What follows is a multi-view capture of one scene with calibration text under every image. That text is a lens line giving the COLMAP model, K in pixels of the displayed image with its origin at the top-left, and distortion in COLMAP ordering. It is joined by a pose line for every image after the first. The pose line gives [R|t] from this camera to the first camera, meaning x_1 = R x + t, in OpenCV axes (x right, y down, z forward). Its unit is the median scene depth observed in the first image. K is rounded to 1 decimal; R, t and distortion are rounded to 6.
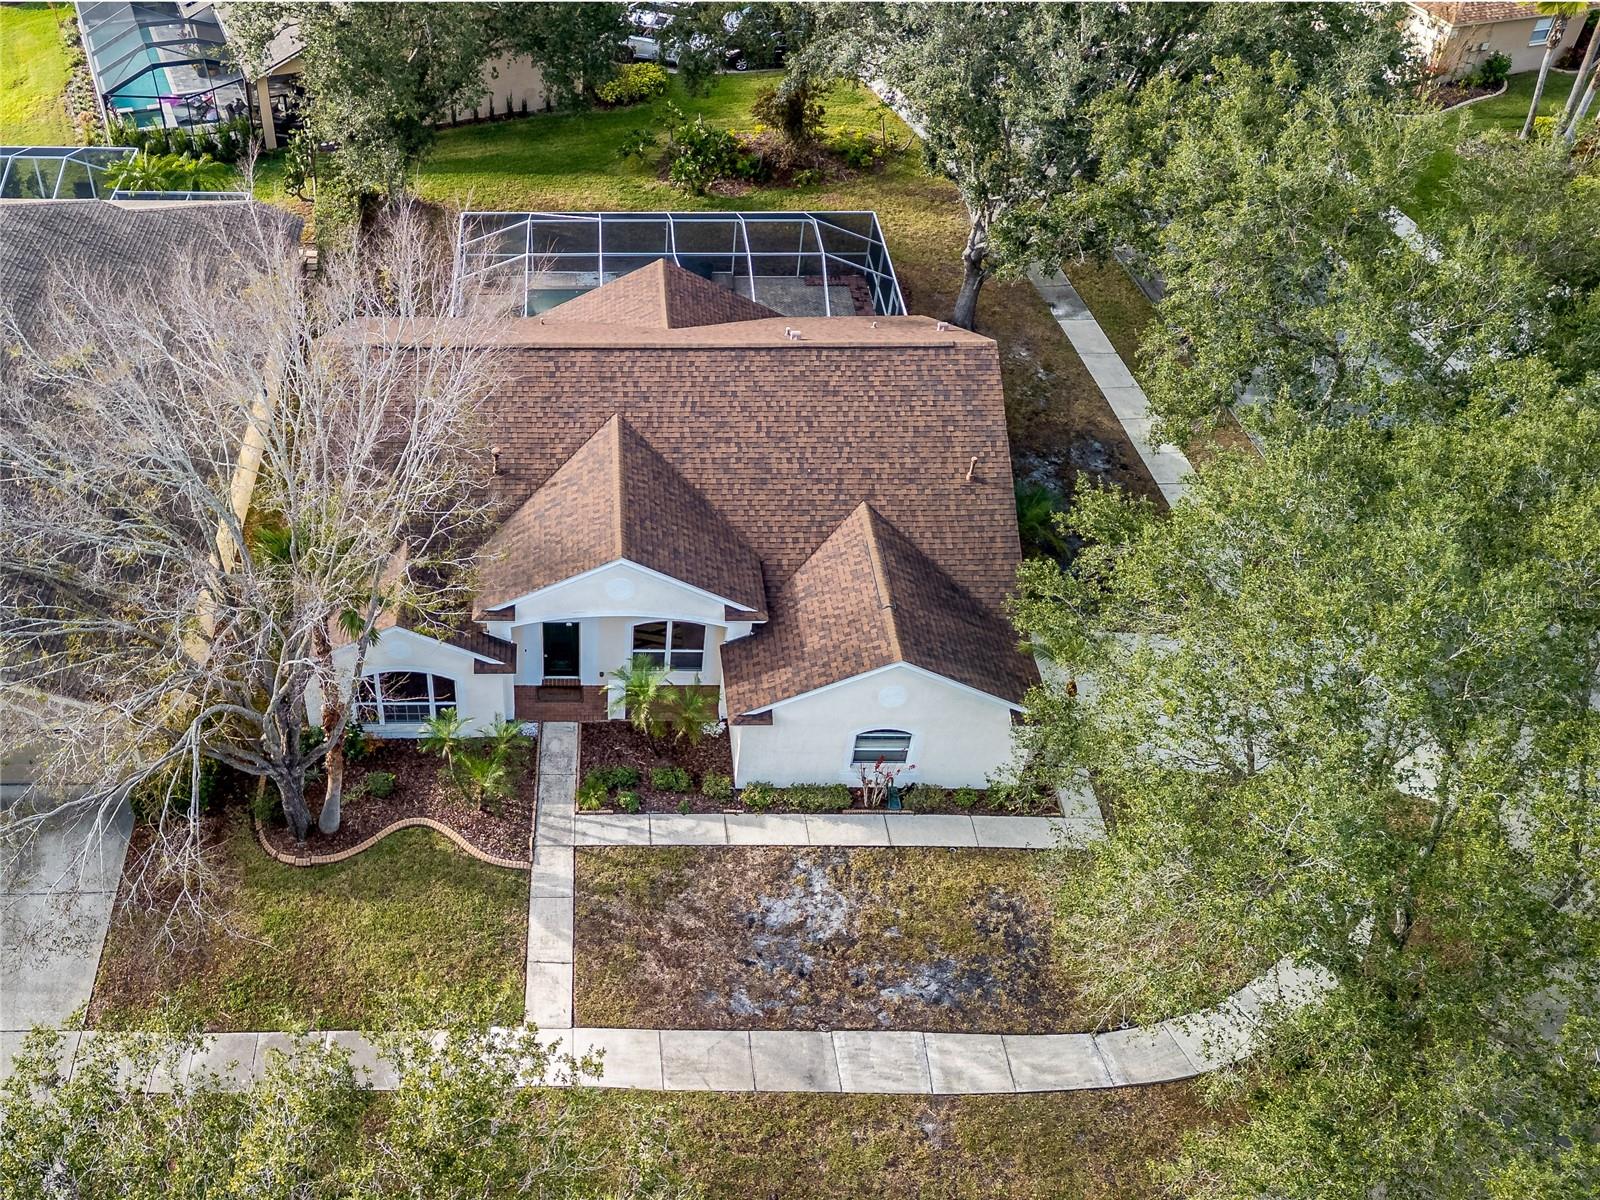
lens RADIAL K [[1504.0, 0, 573.1], [0, 1504.0, 592.4], [0, 0, 1]] dist [0.034714, 0.000000]
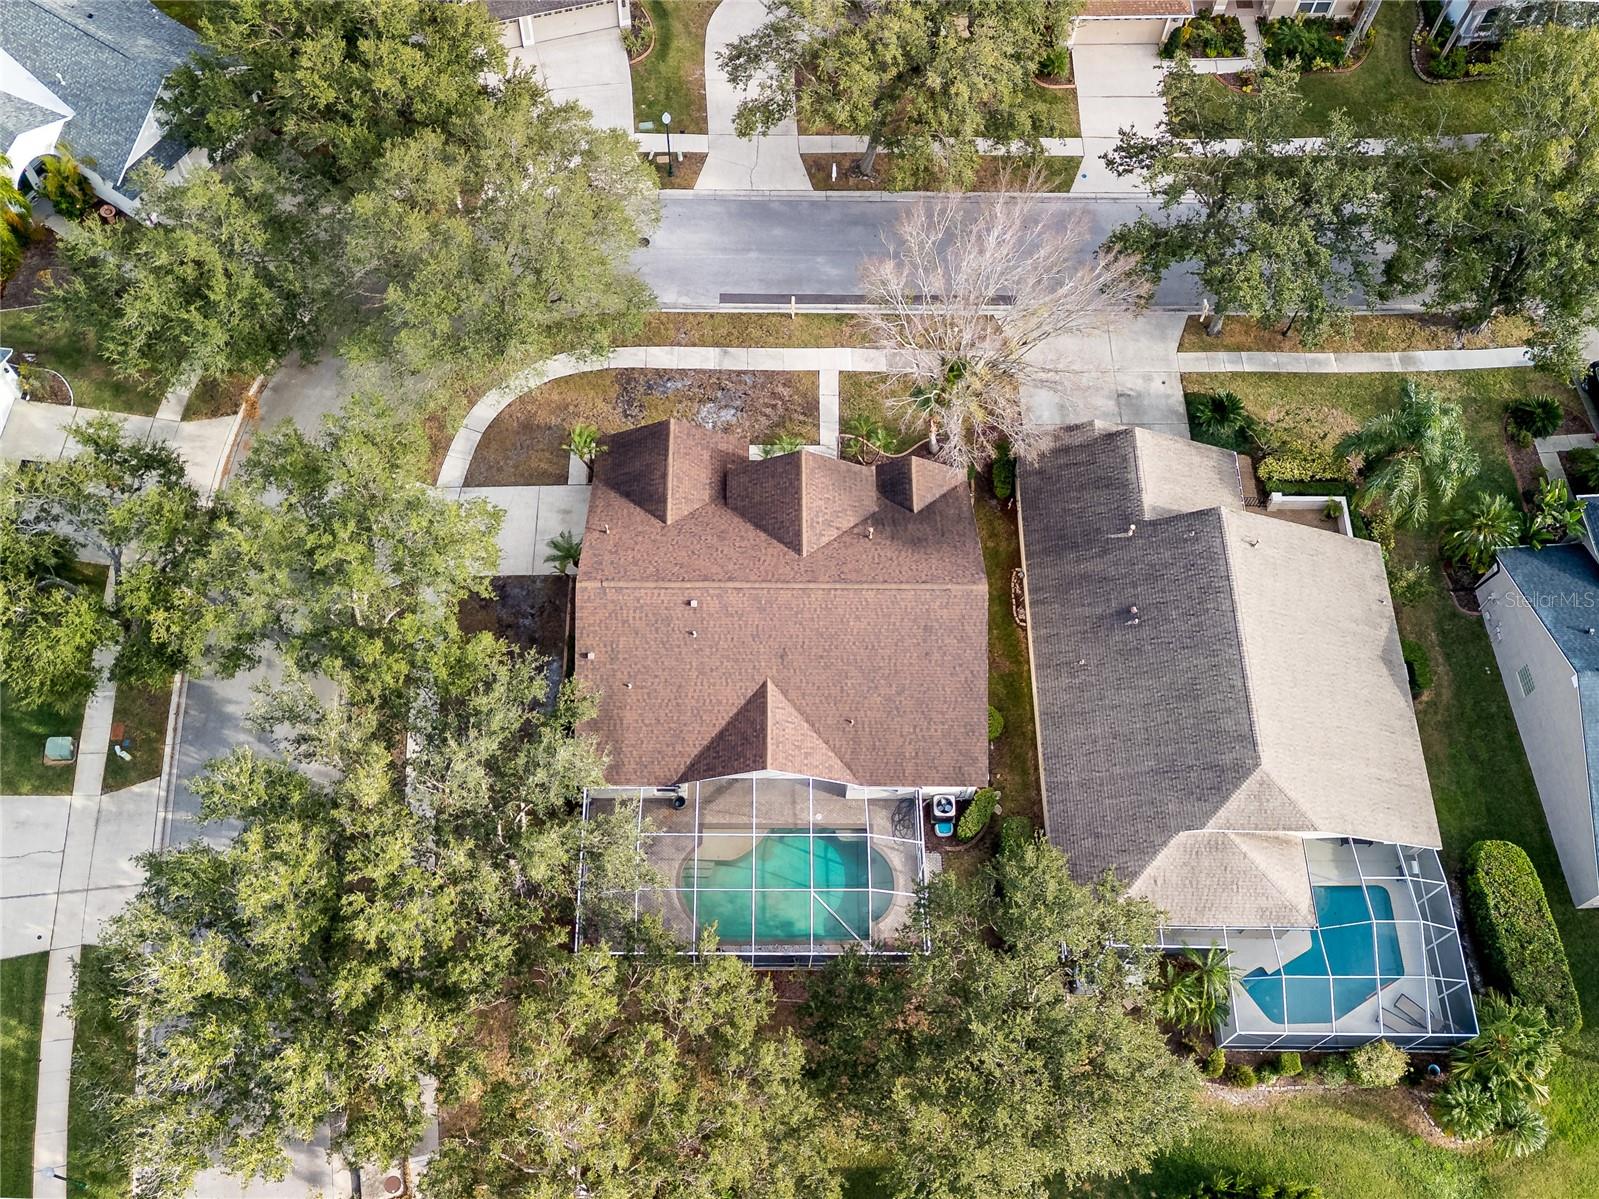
lens RADIAL K [[1503.1, 0, 783.1], [0, 1503.1, 599.0], [0, 0, 1]] dist [0.034714, 0.000000]
pose [[-0.999894, 0.000329, -0.014590, 0.079744], [-0.014178, -0.258765, 0.965836, -1.855952], [-0.003458, 0.965940, 0.258742, 0.614787]]
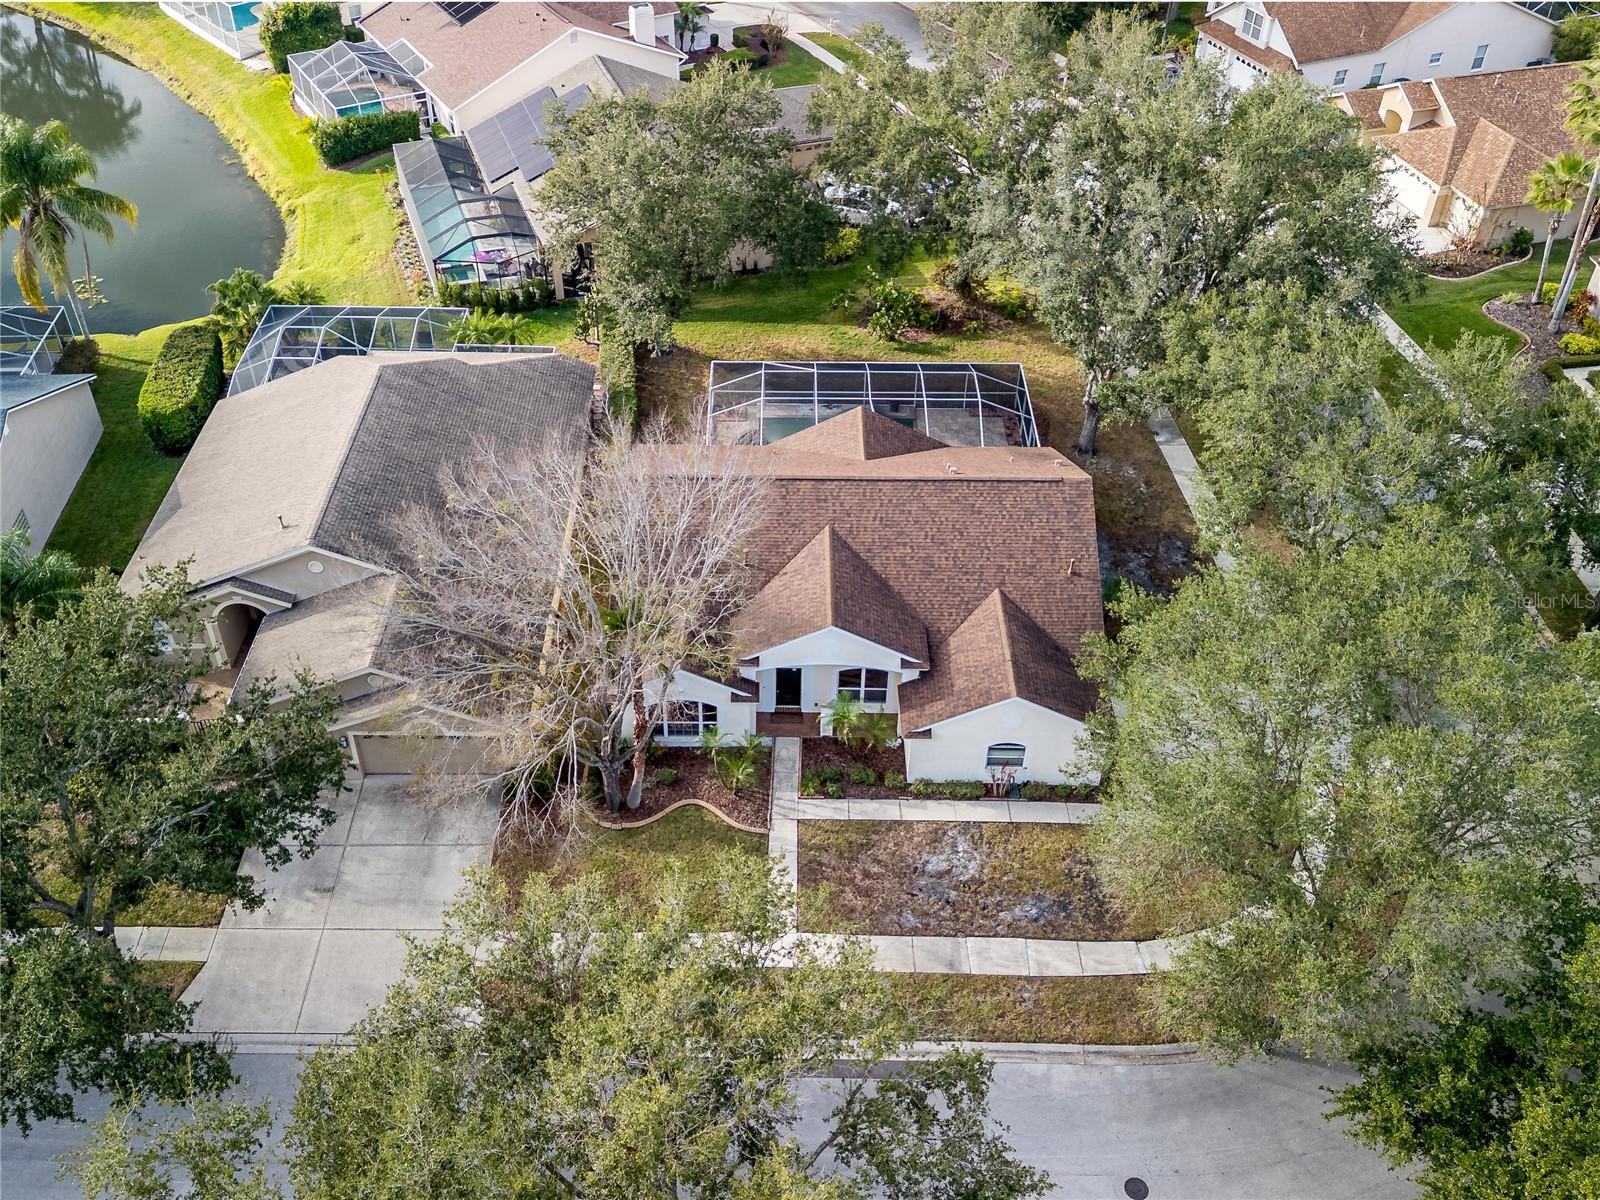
lens RADIAL K [[1504.0, 0, 752.2], [0, 1504.0, 581.7], [0, 0, 1]] dist [0.034714, 0.000000]
pose [[0.999837, 0.011118, -0.014195, -0.024138], [-0.011648, 0.999217, -0.037815, -0.008618], [0.013764, 0.037974, 0.999184, -0.464245]]
